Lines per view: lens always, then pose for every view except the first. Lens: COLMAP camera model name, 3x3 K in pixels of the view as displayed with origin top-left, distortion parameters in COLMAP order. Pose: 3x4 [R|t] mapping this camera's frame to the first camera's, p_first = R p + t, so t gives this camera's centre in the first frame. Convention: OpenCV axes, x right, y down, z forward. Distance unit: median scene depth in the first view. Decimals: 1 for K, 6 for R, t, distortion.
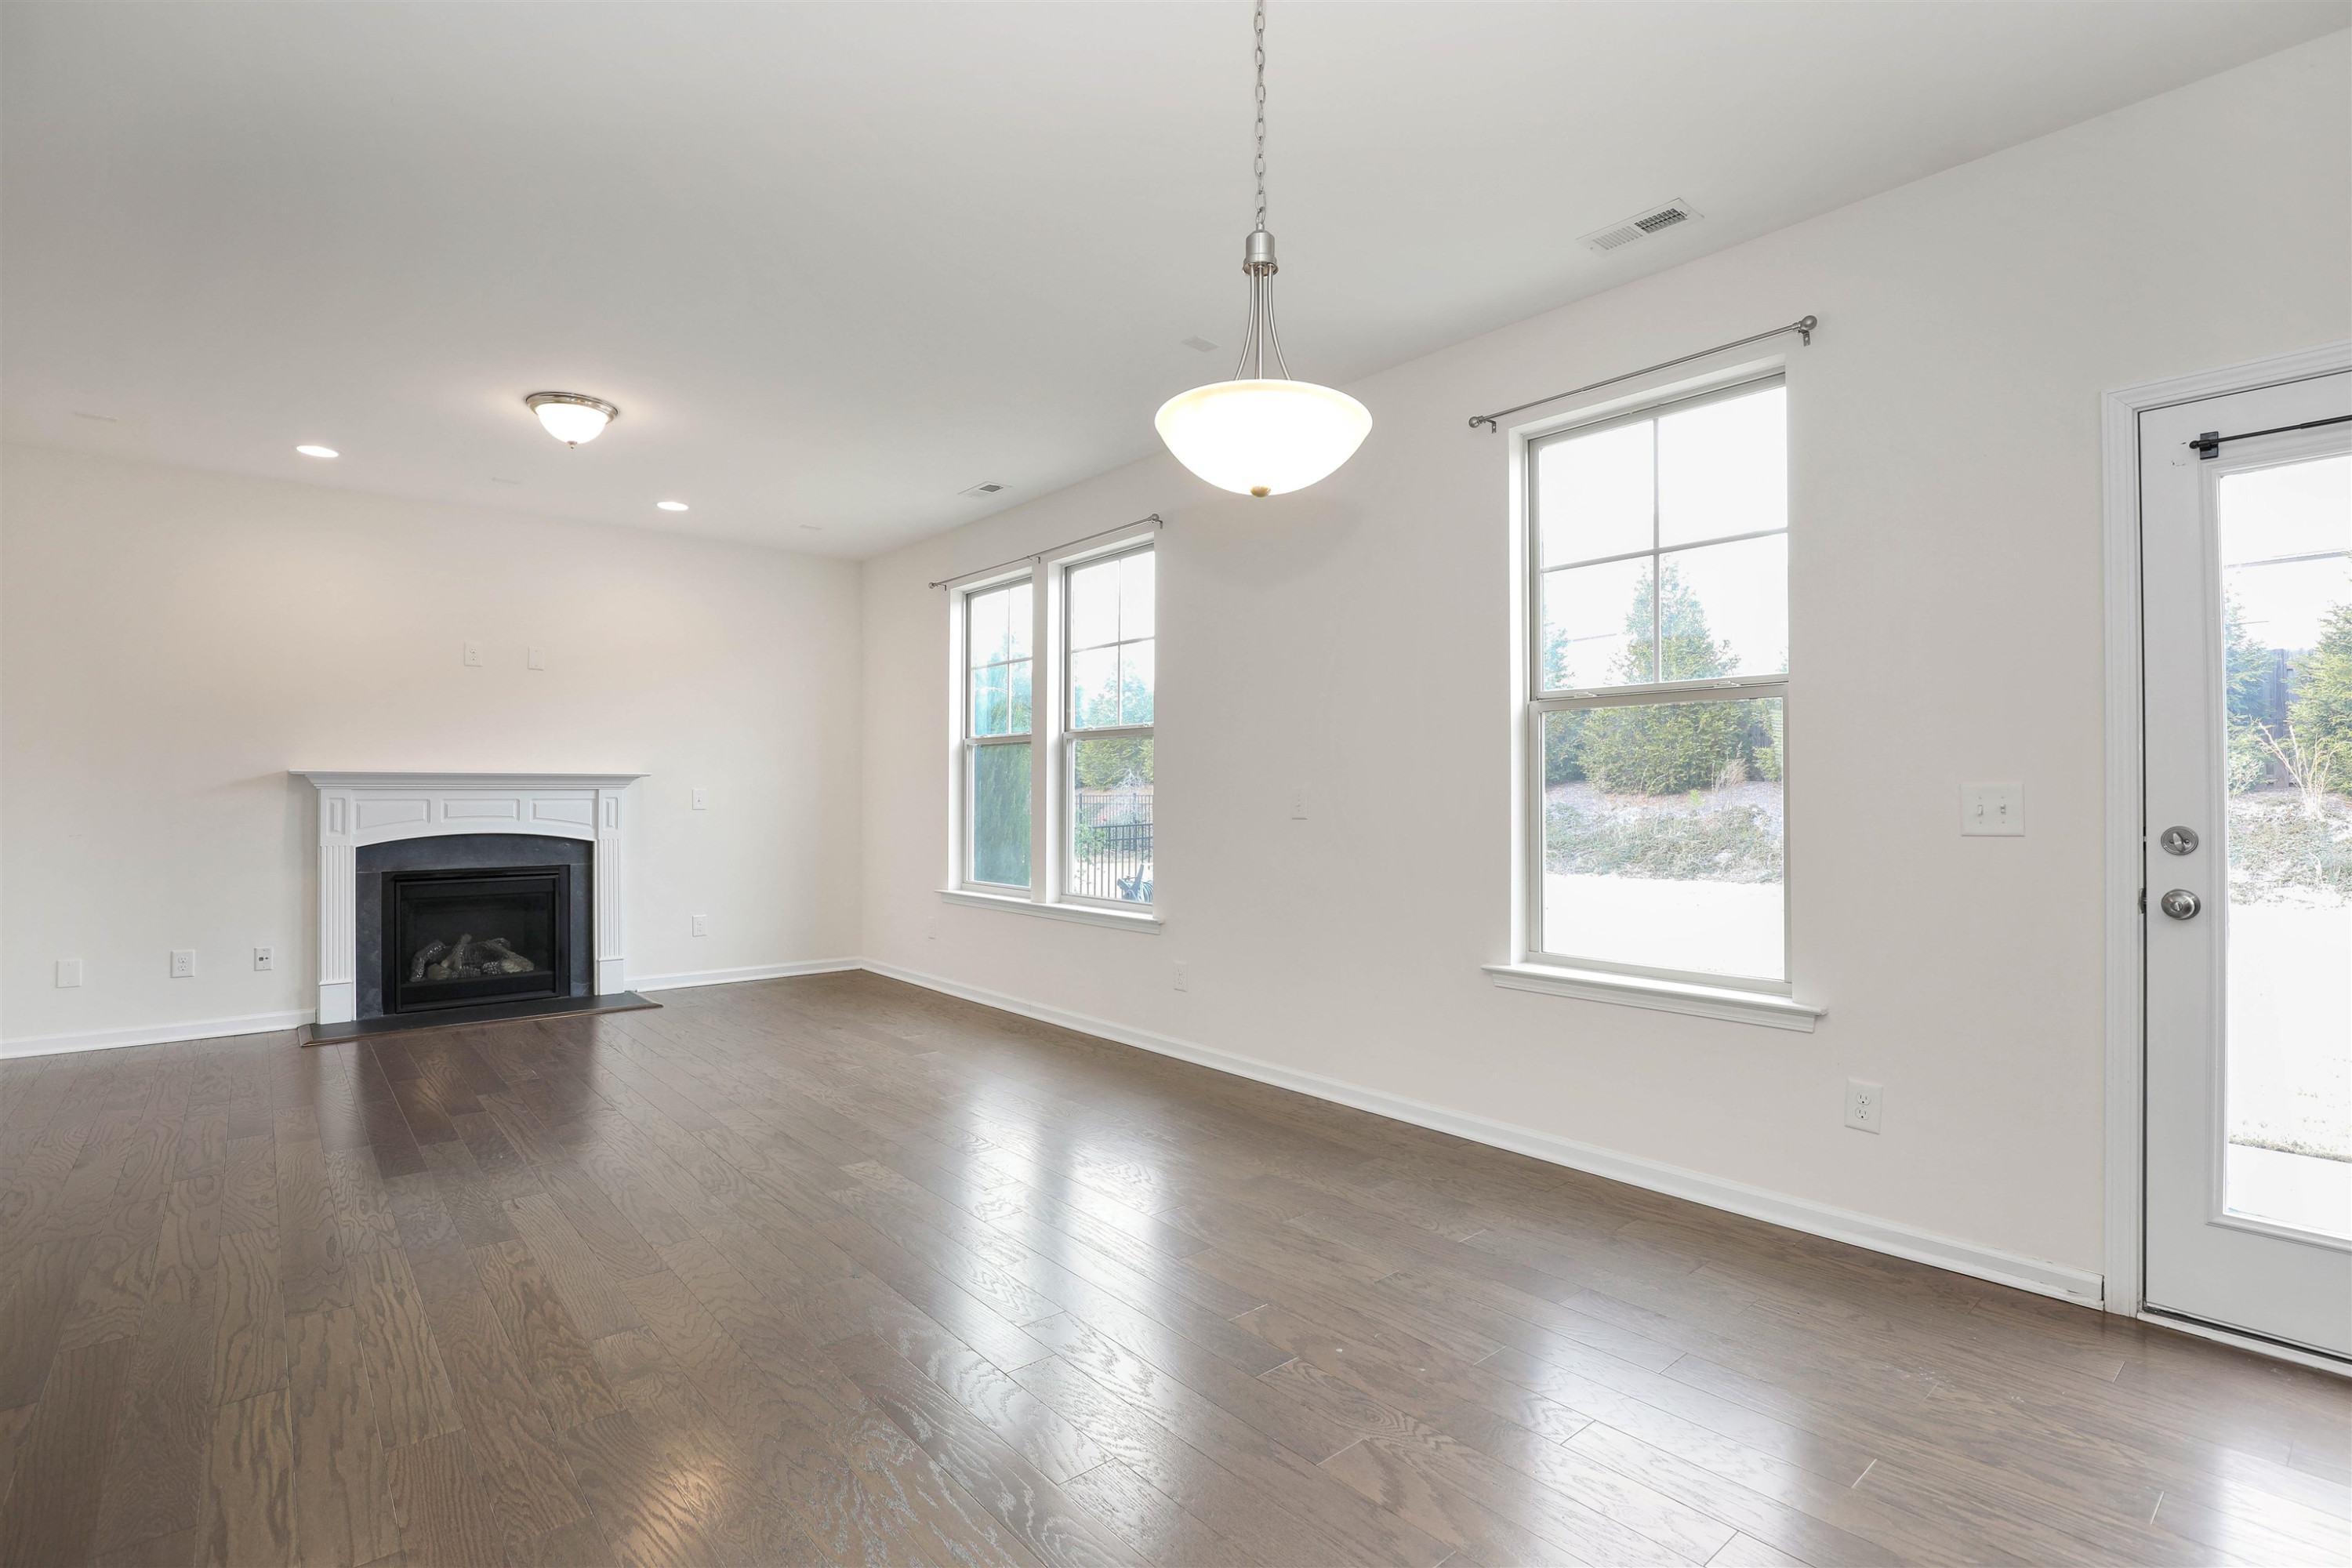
lens RADIAL K [[1104.9, 0, 1170.9], [0, 1104.9, 782.3], [0, 0, 1]] dist [-0.037943, 0.008954]
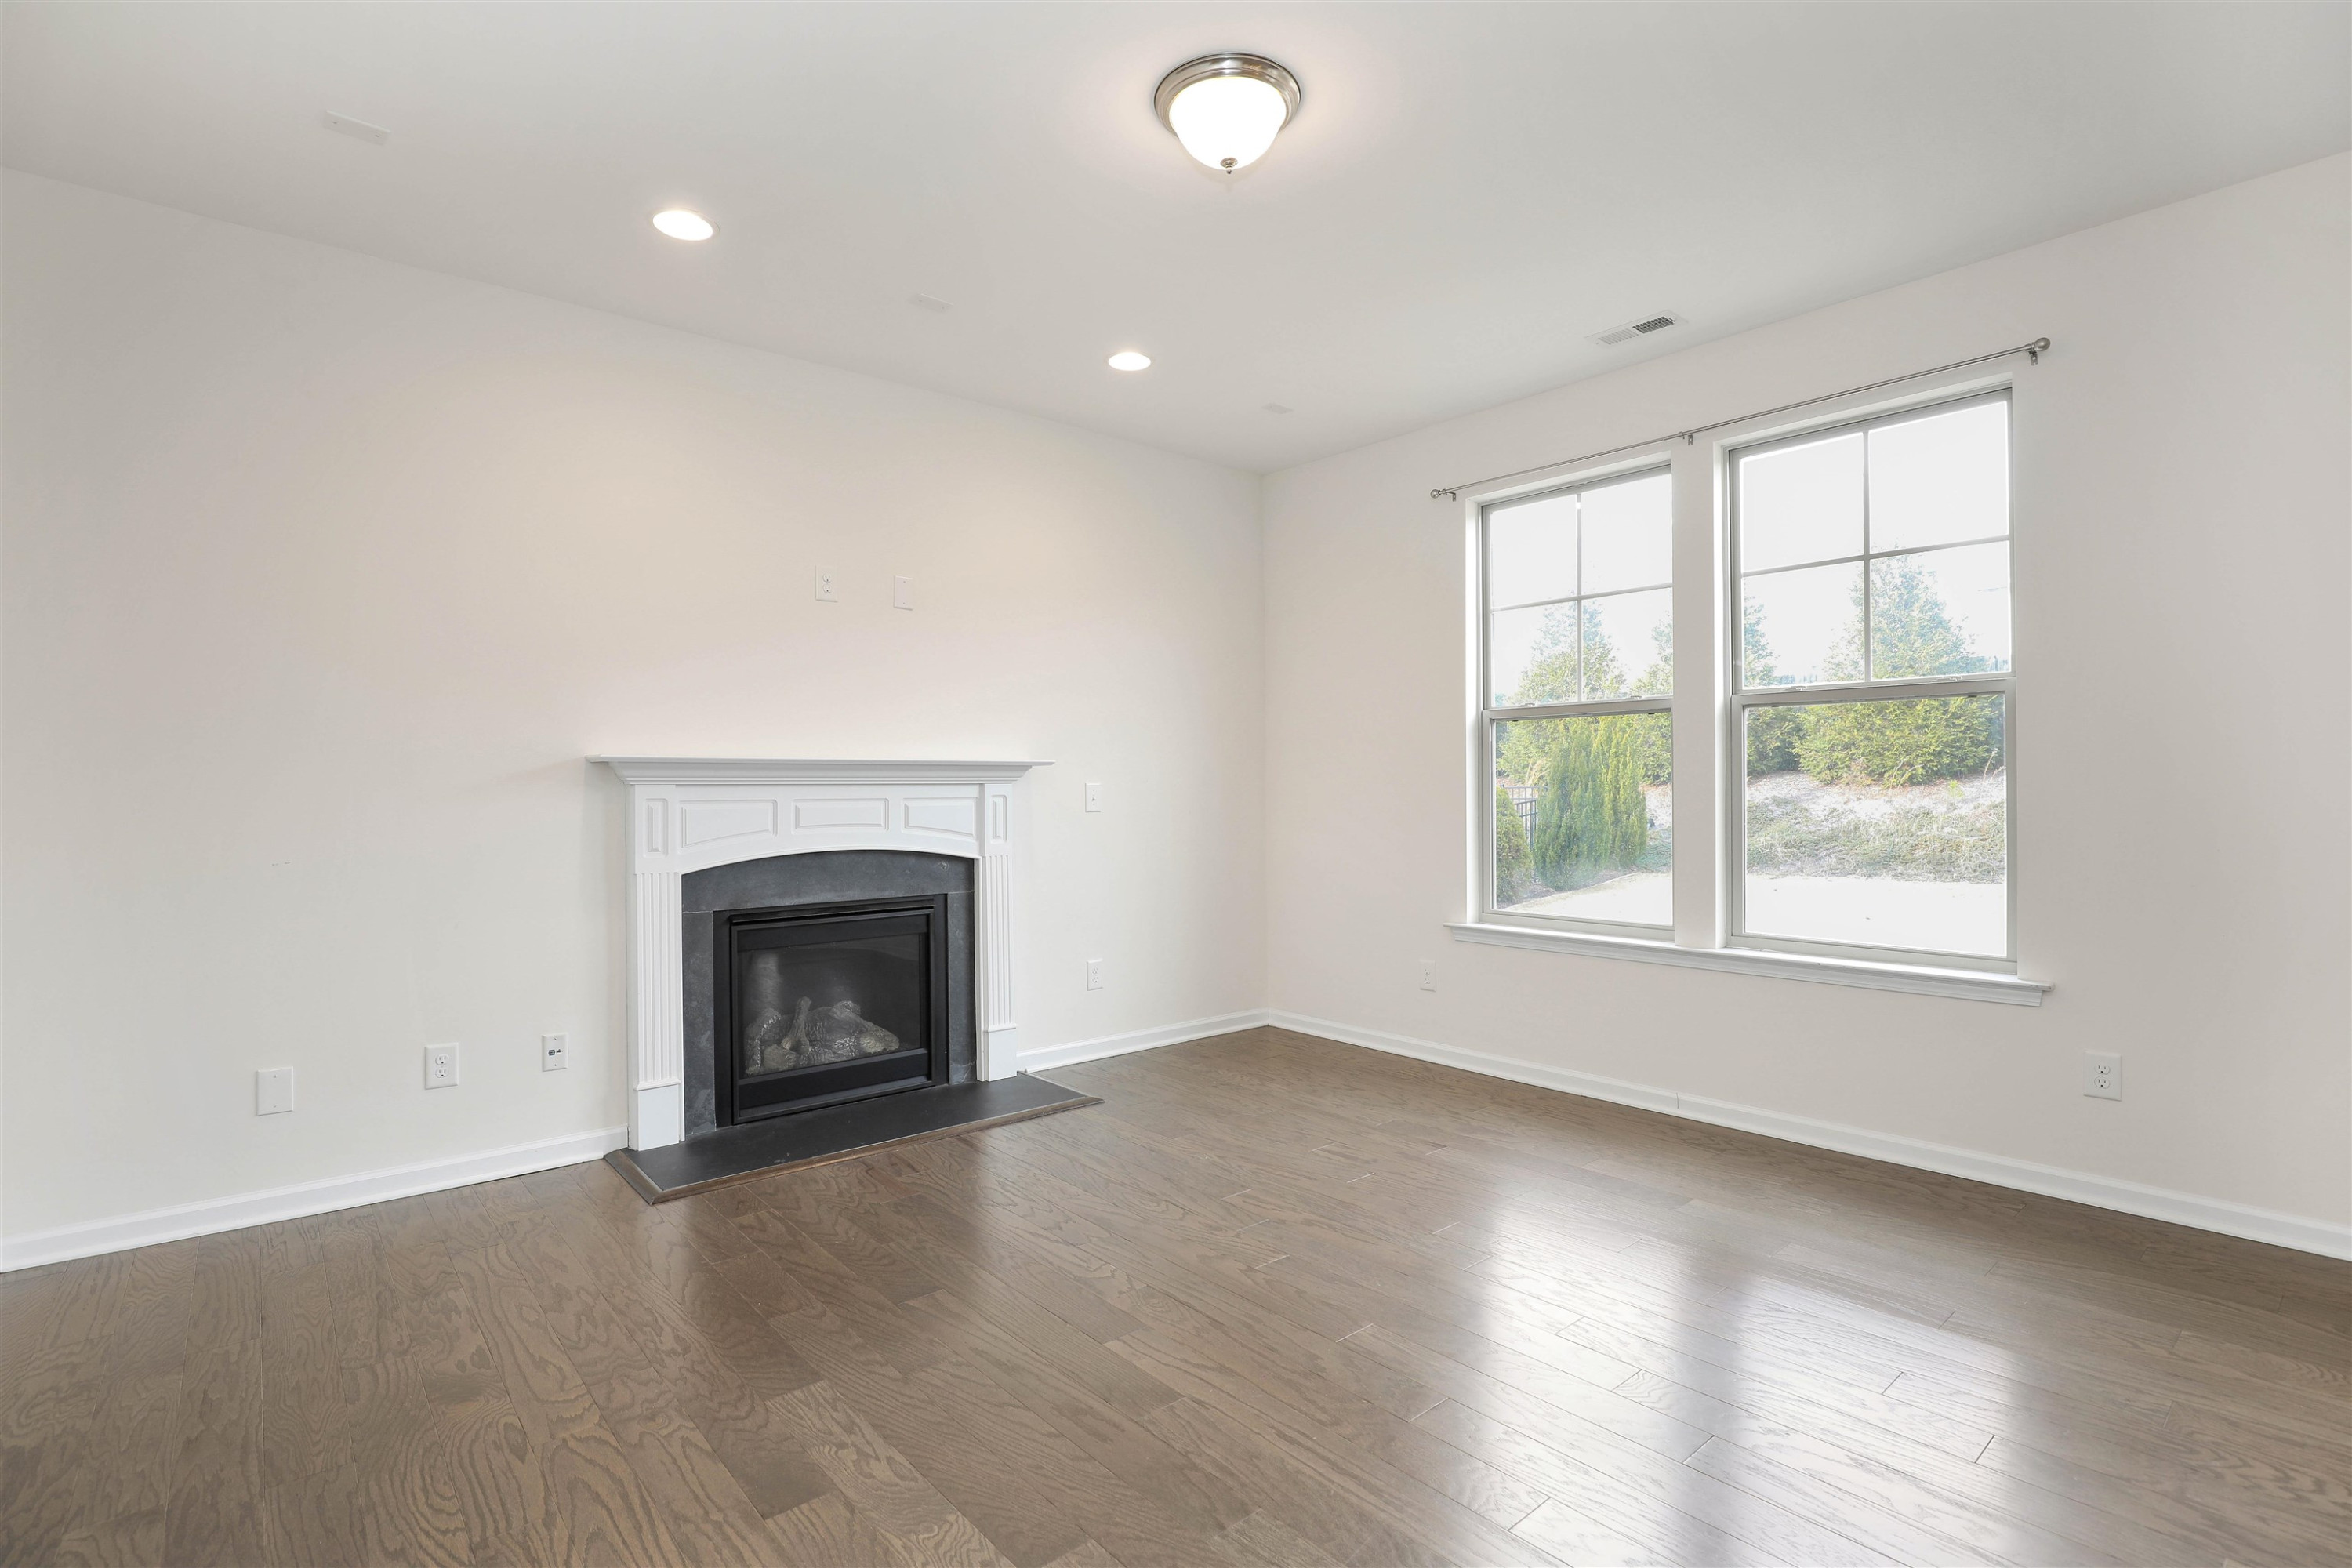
lens RADIAL K [[1104.9, 0, 1170.9], [0, 1104.9, 782.3], [0, 0, 1]] dist [-0.037943, 0.008954]
pose [[0.999987, -0.005150, -0.000234, -0.419580], [0.005151, 0.999975, 0.004745, 0.003071], [0.000209, -0.004746, 0.999989, 0.315405]]
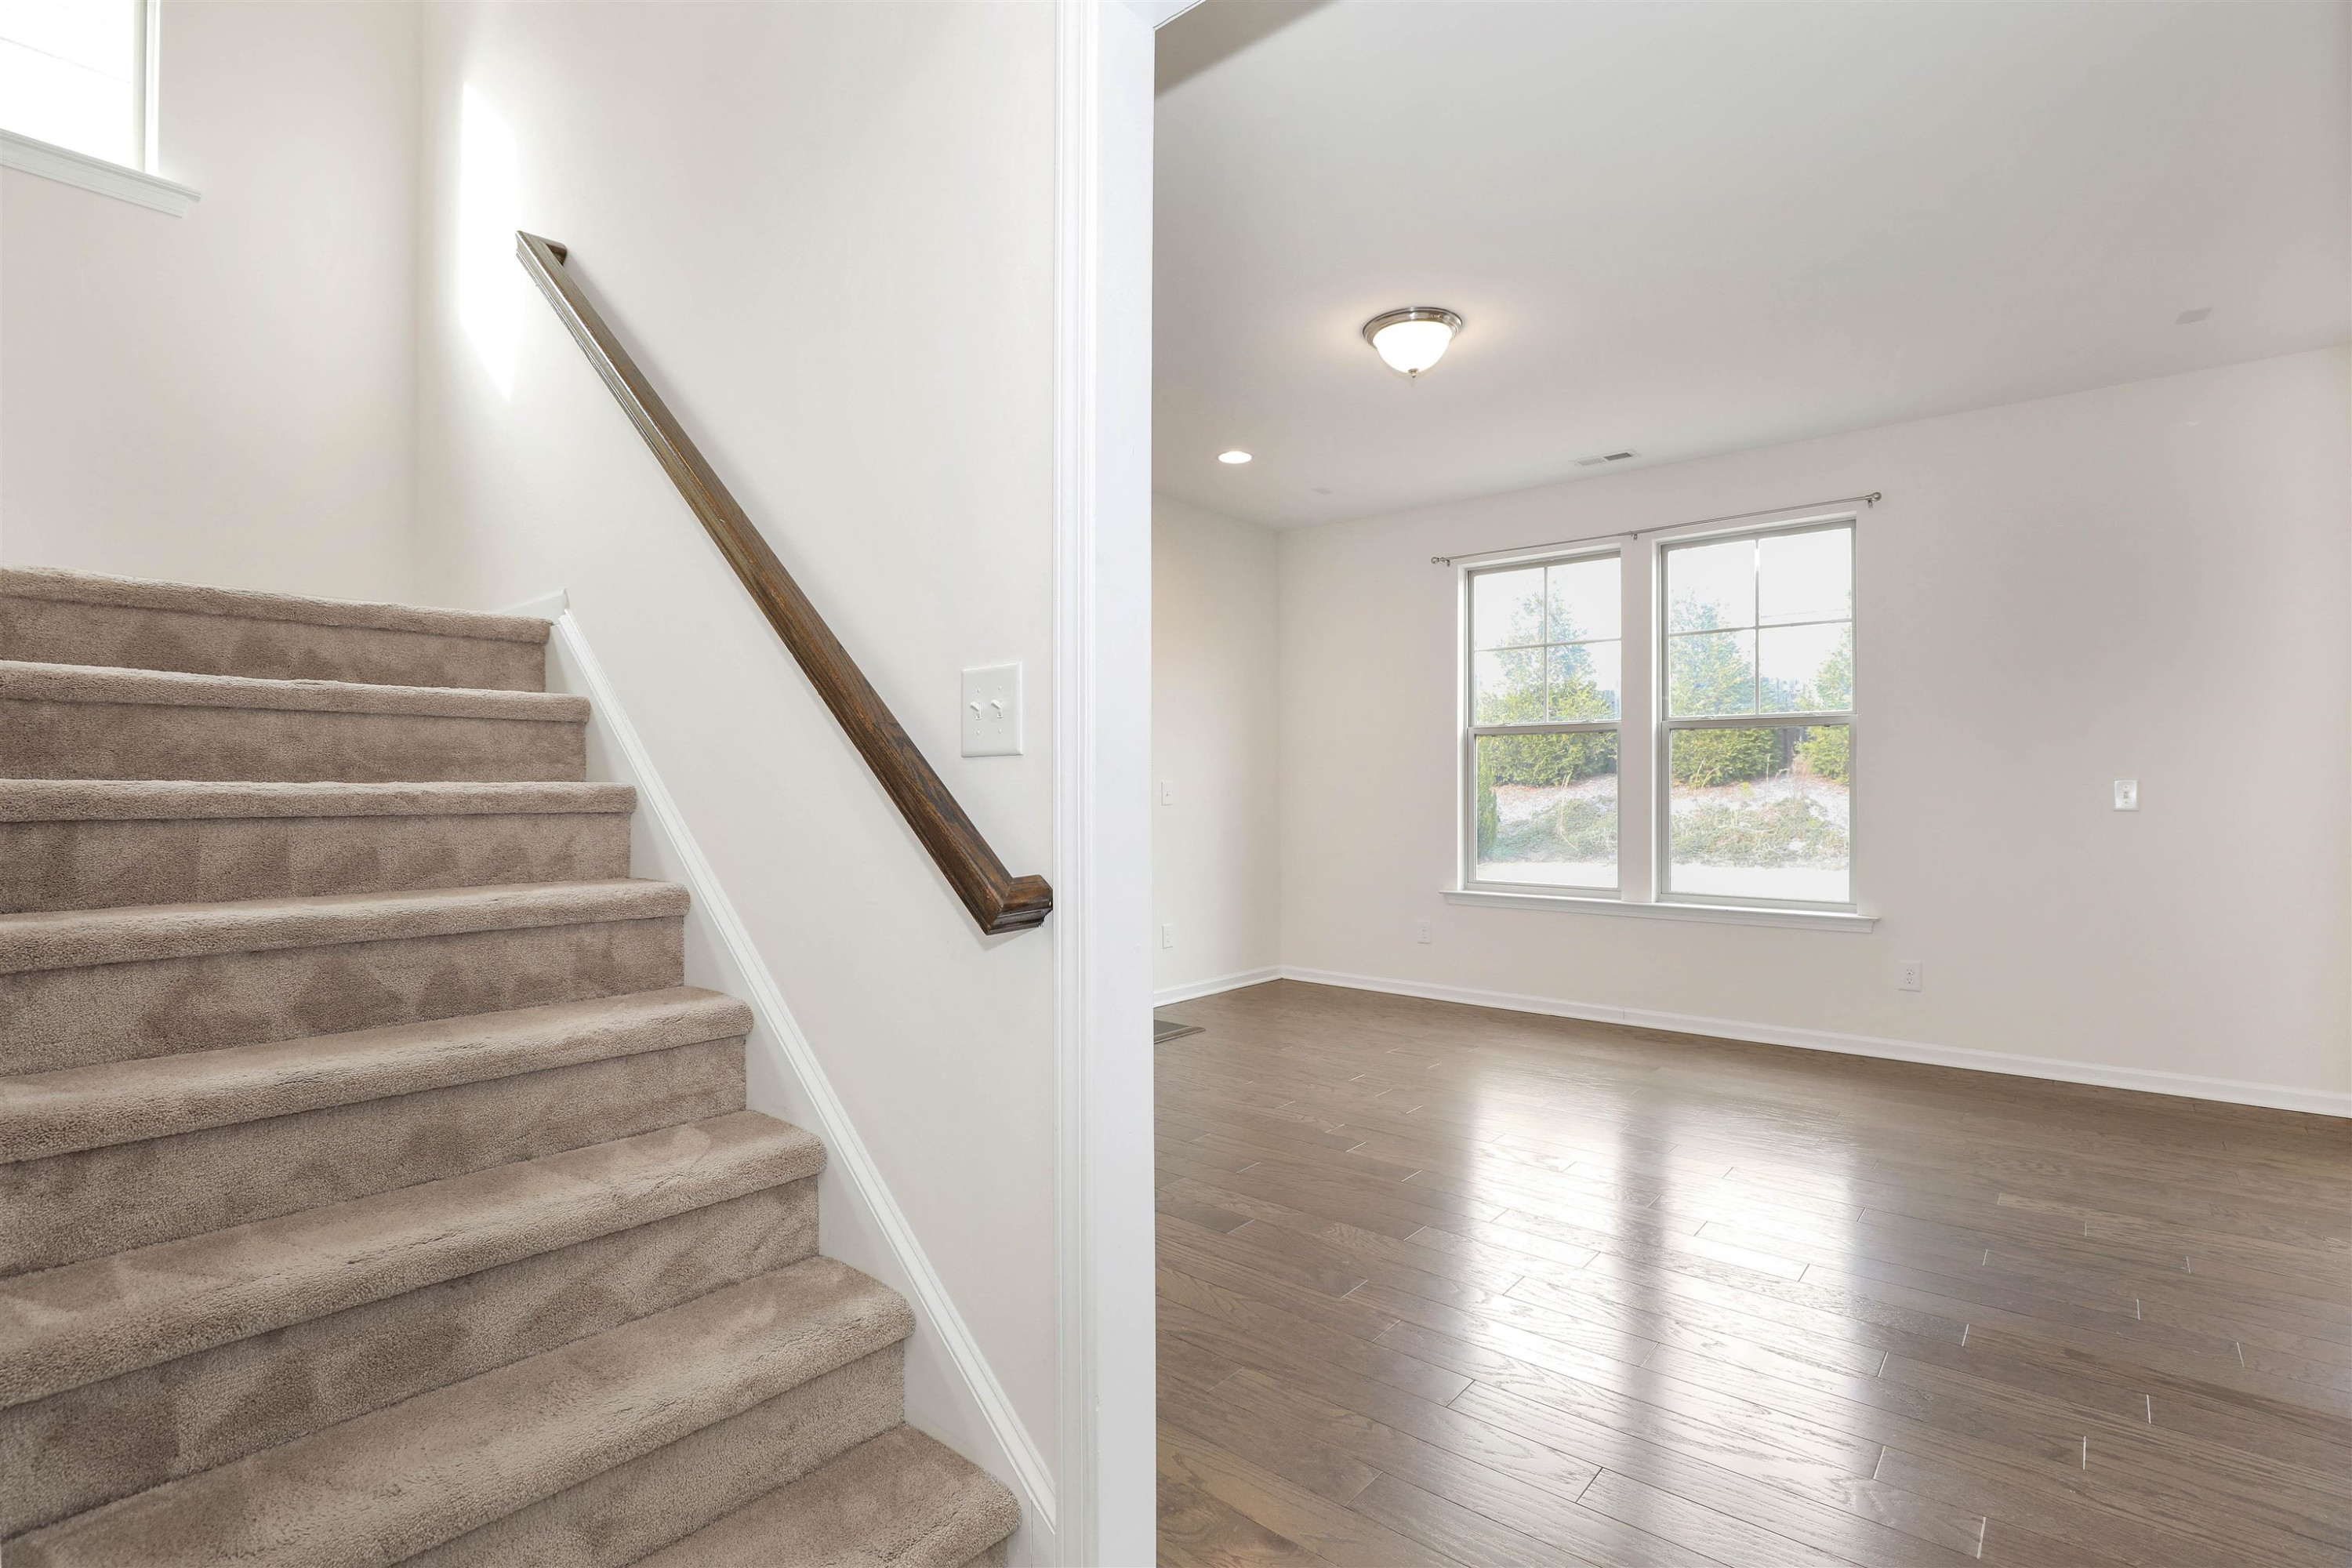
lens RADIAL K [[1104.9, 0, 1170.9], [0, 1104.9, 782.3], [0, 0, 1]] dist [-0.037943, 0.008954]
pose [[0.987007, -0.000764, 0.160674, -0.629828], [-0.000290, 0.999979, 0.006535, 0.000940], [-0.160675, -0.006496, 0.986986, 0.137293]]
